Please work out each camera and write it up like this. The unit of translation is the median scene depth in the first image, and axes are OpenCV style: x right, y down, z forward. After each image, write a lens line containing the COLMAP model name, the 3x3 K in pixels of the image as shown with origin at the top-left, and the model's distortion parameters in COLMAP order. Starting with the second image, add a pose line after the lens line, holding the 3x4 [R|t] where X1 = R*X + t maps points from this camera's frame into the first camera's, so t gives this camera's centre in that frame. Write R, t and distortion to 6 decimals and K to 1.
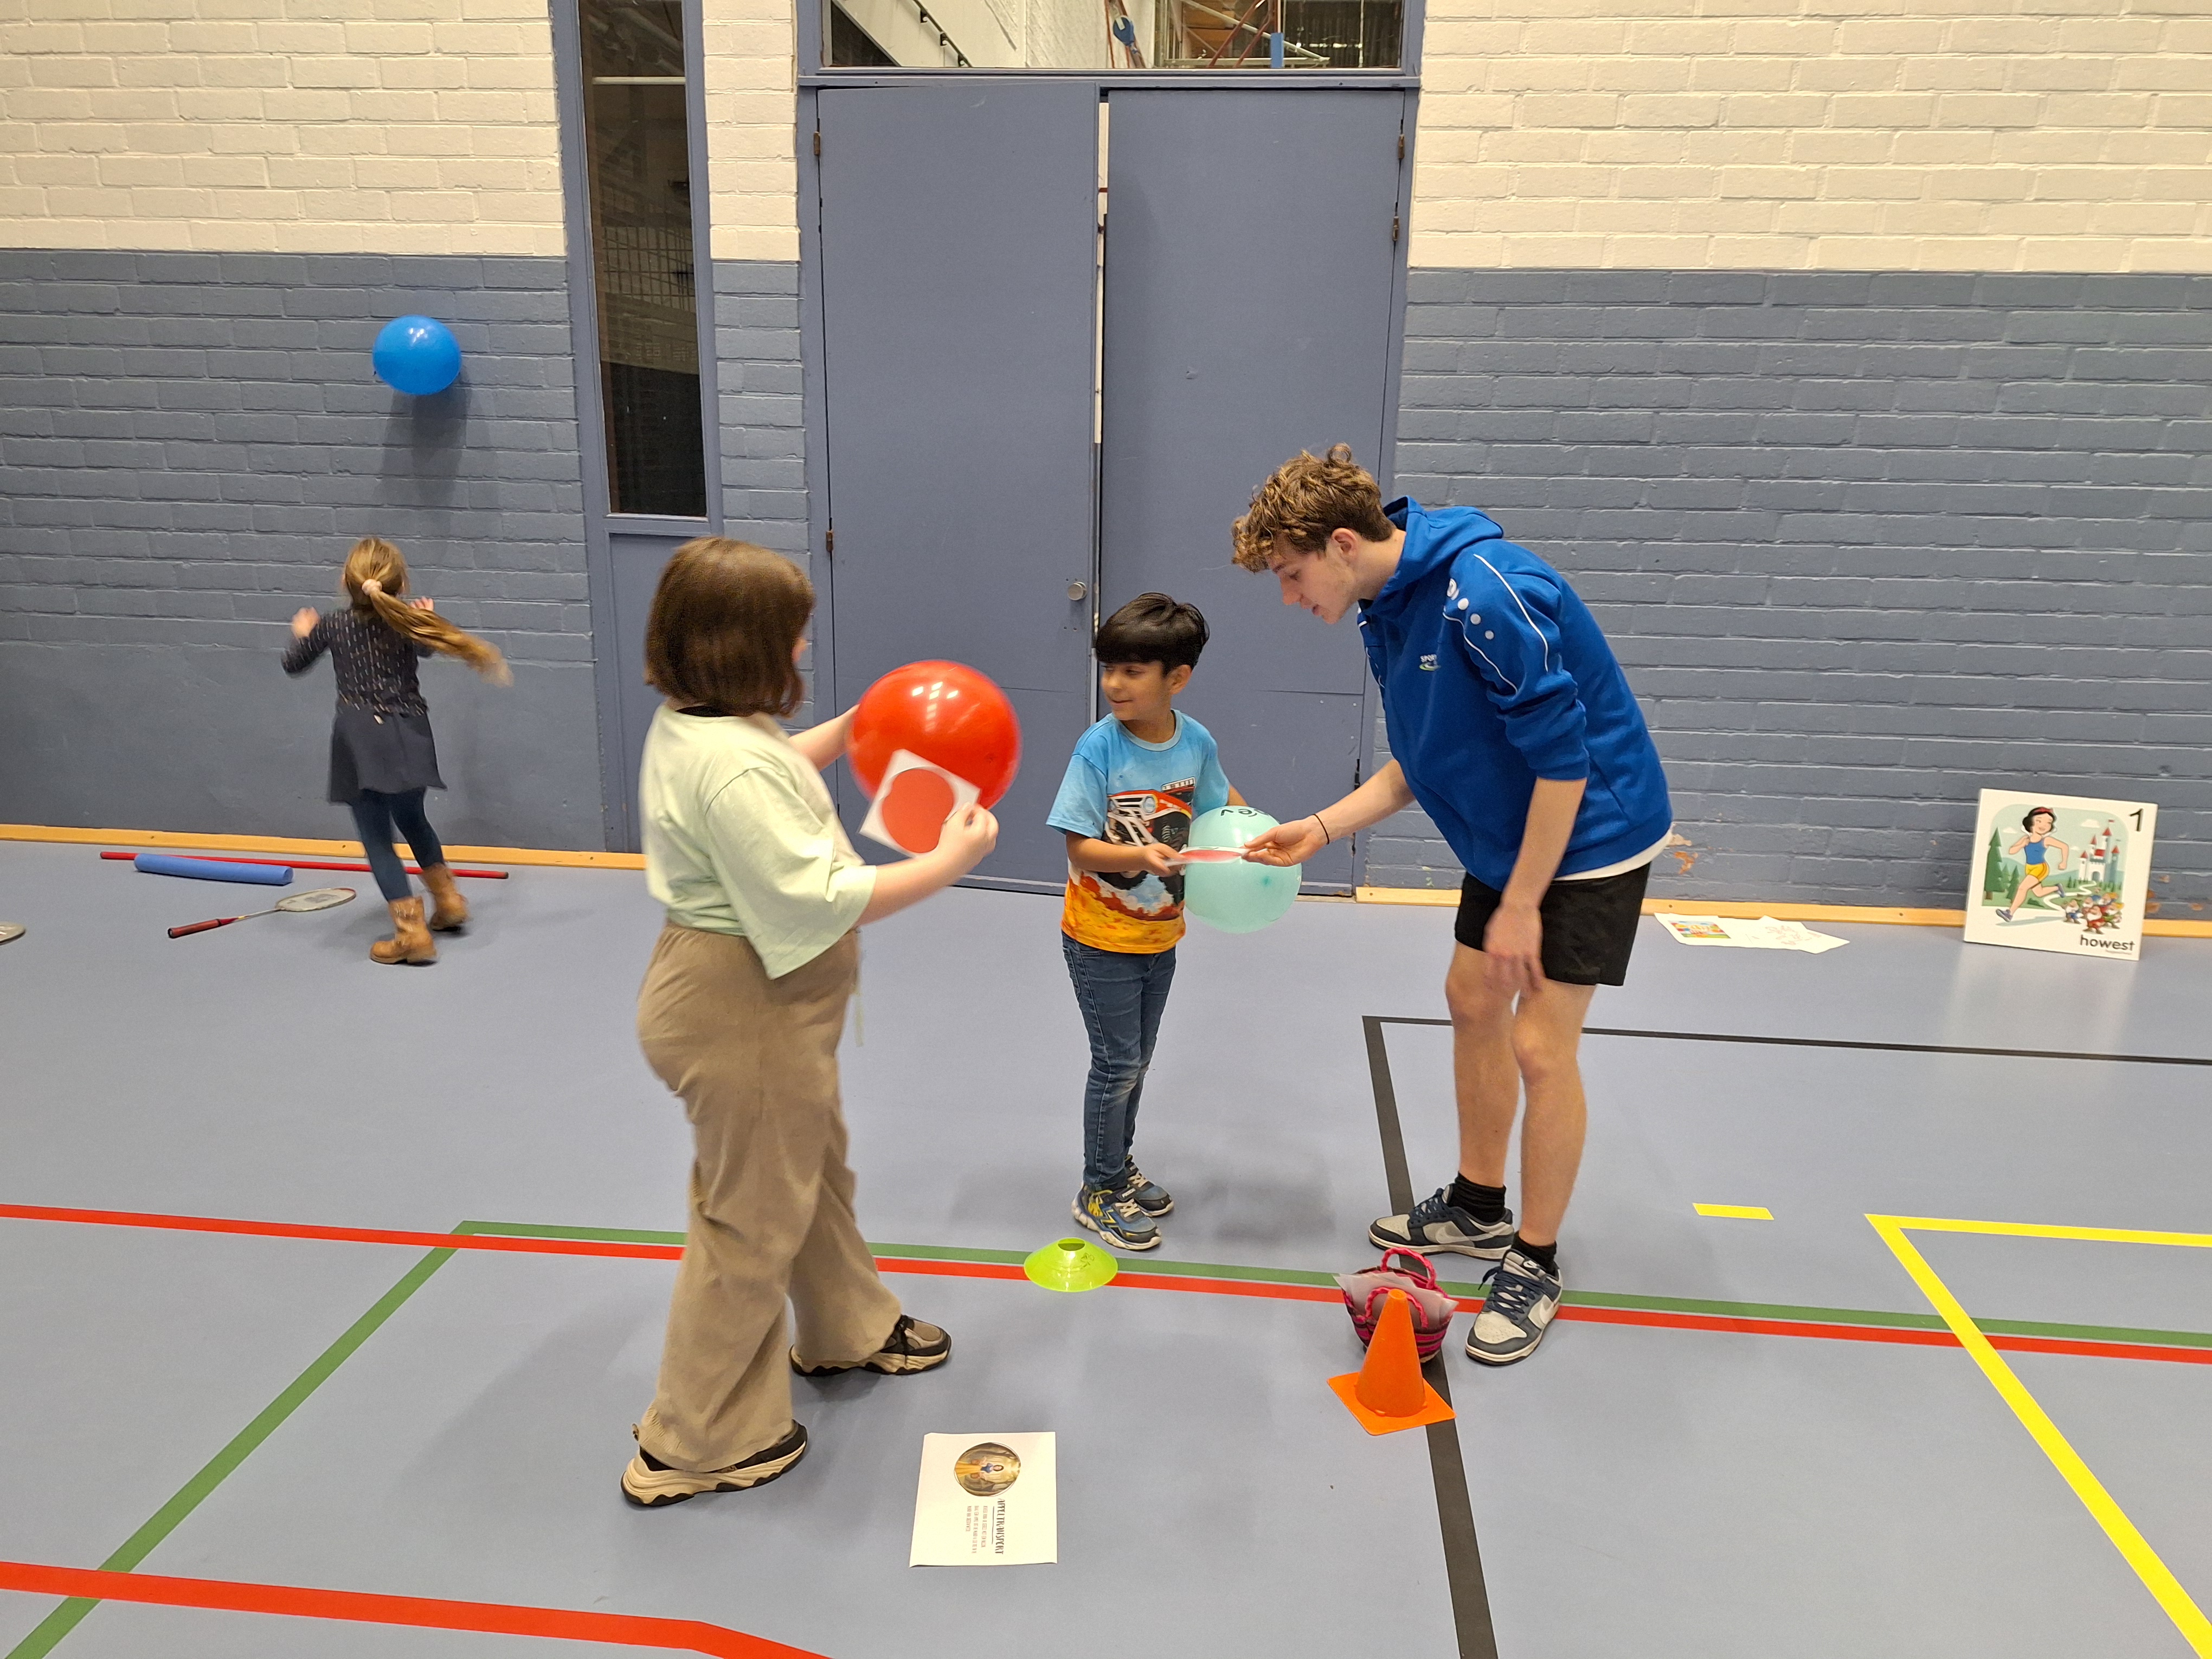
lens RADIAL K [[1547.8, 0, 1111.5], [0, 1547.8, 836.3], [0, 0, 1]] dist [0.031461, -0.025131]
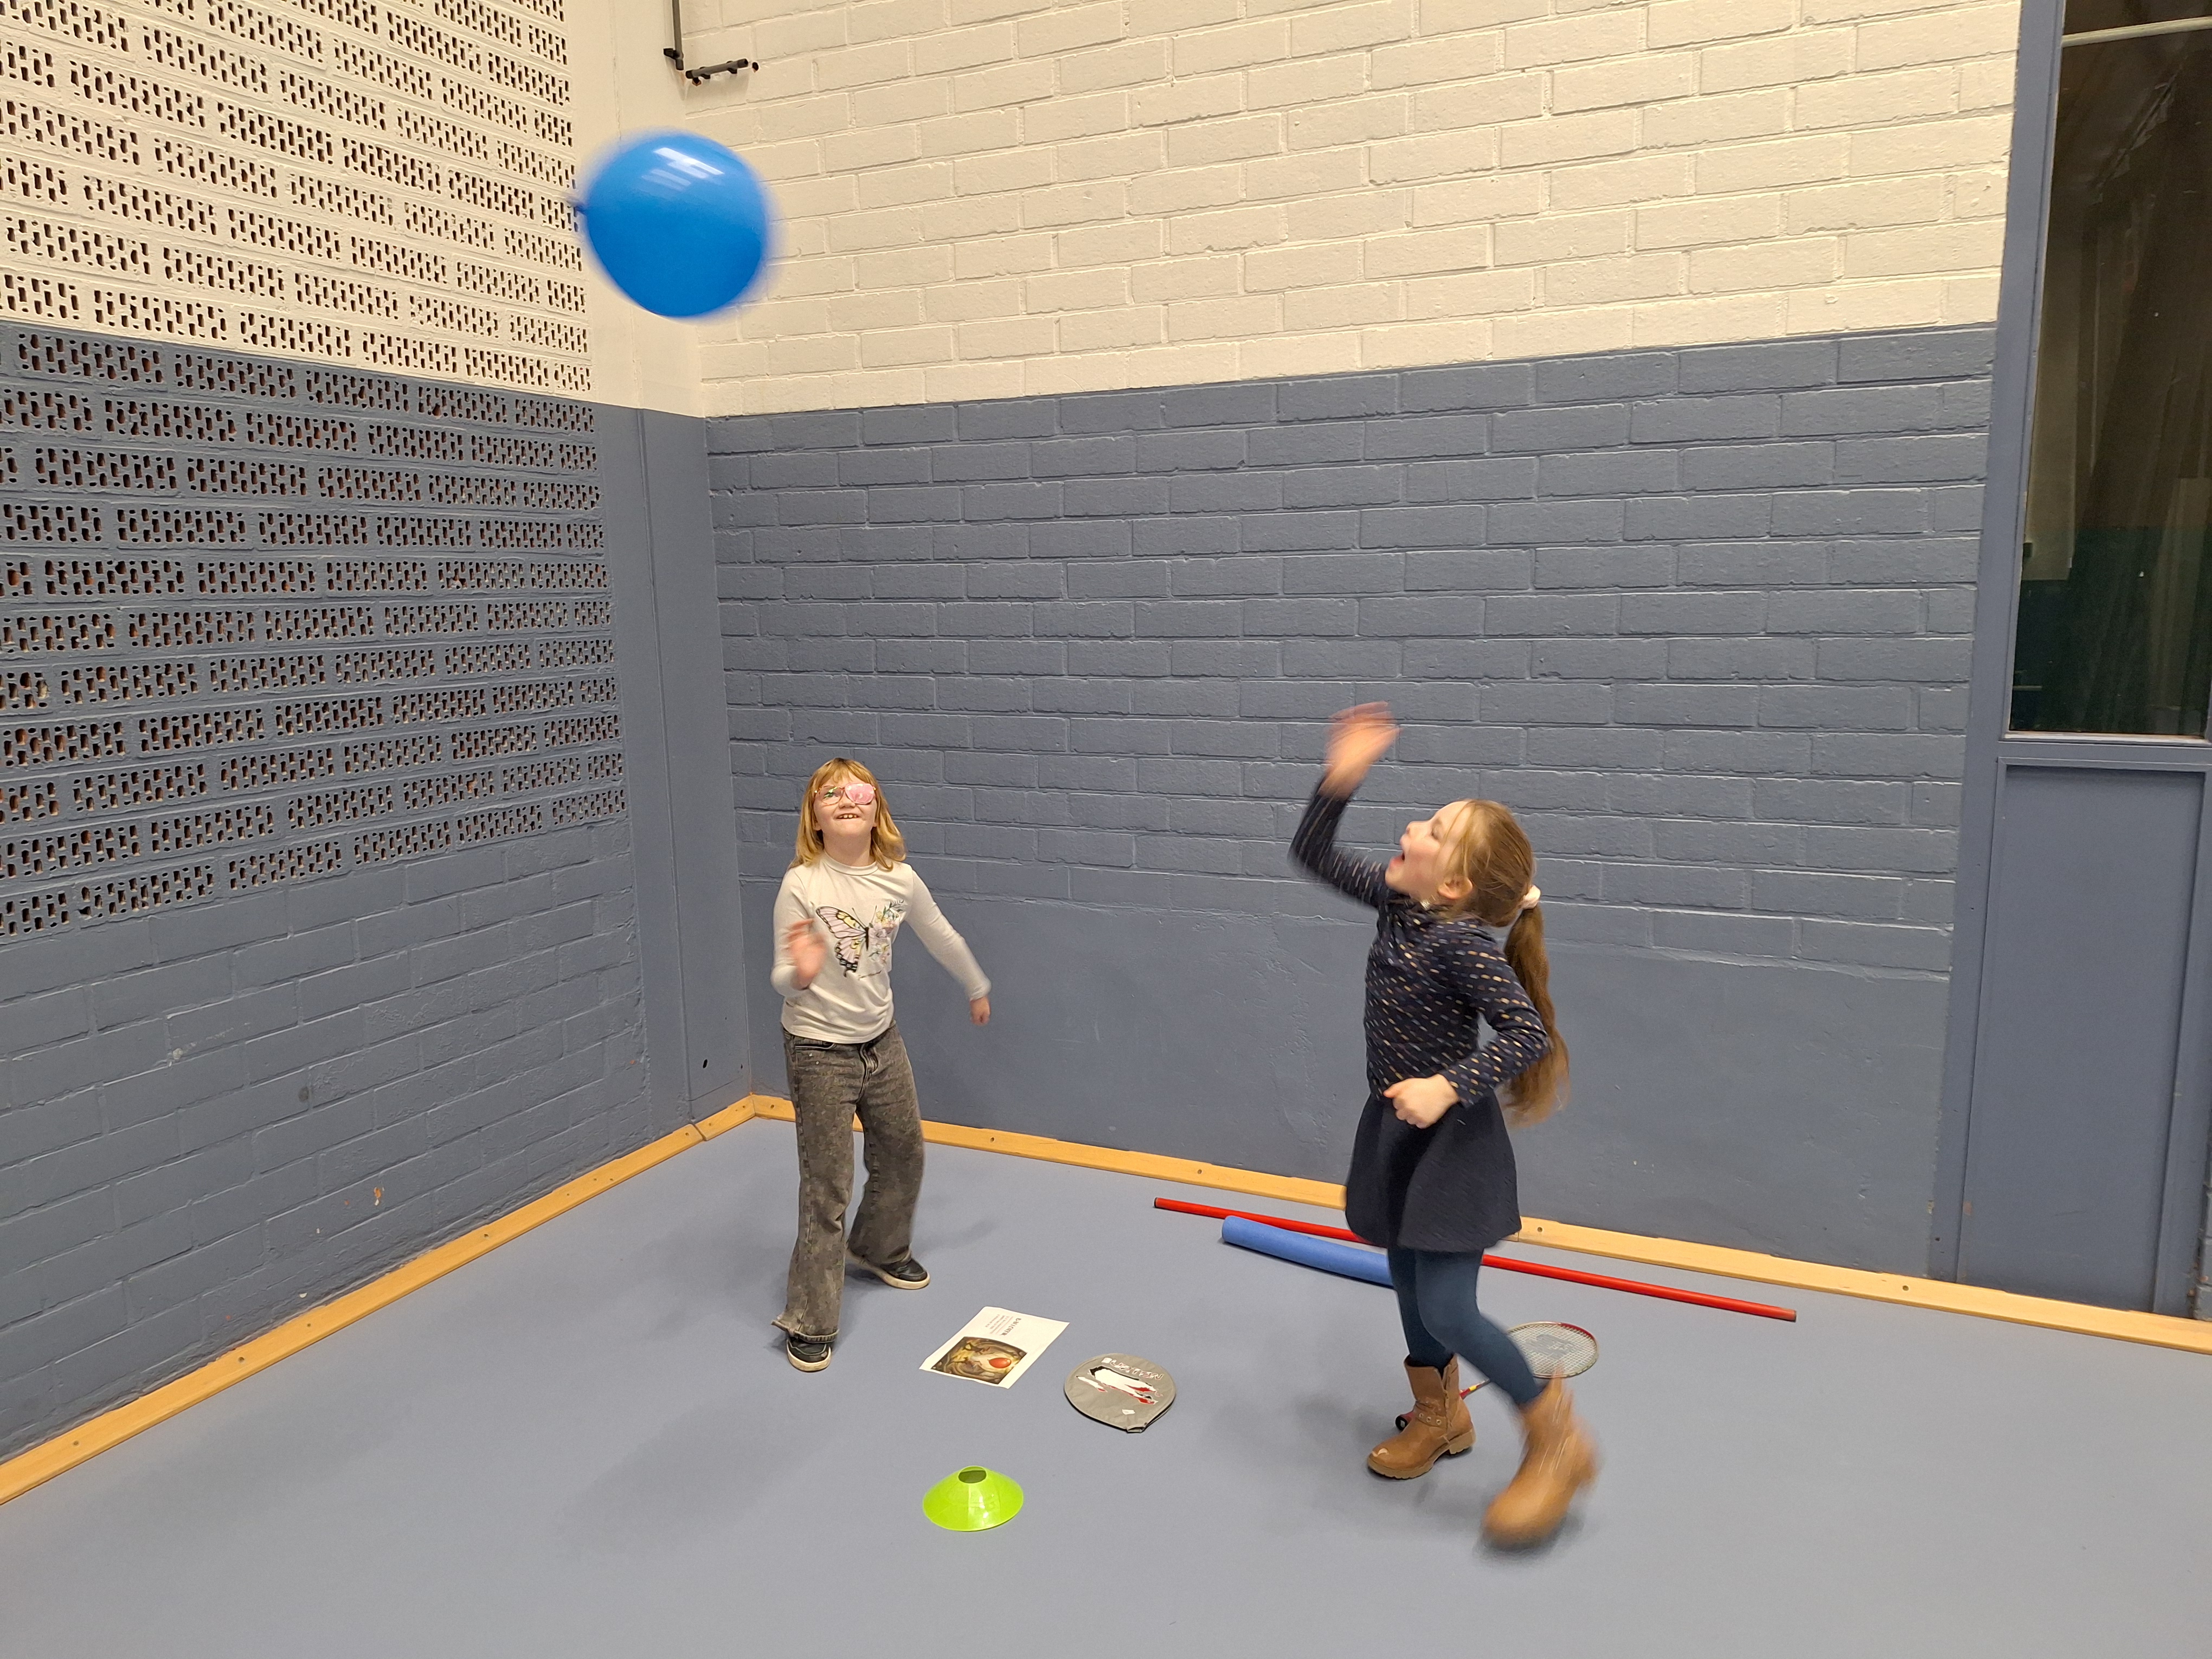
lens RADIAL K [[1547.8, 0, 1099.1], [0, 1547.8, 837.4], [0, 0, 1]] dist [0.031461, -0.025131]
pose [[0.943774, 0.014599, -0.330268, -0.466328], [-0.039016, 0.996961, -0.067422, -0.114872], [0.328280, 0.076517, 0.941476, 0.321710]]
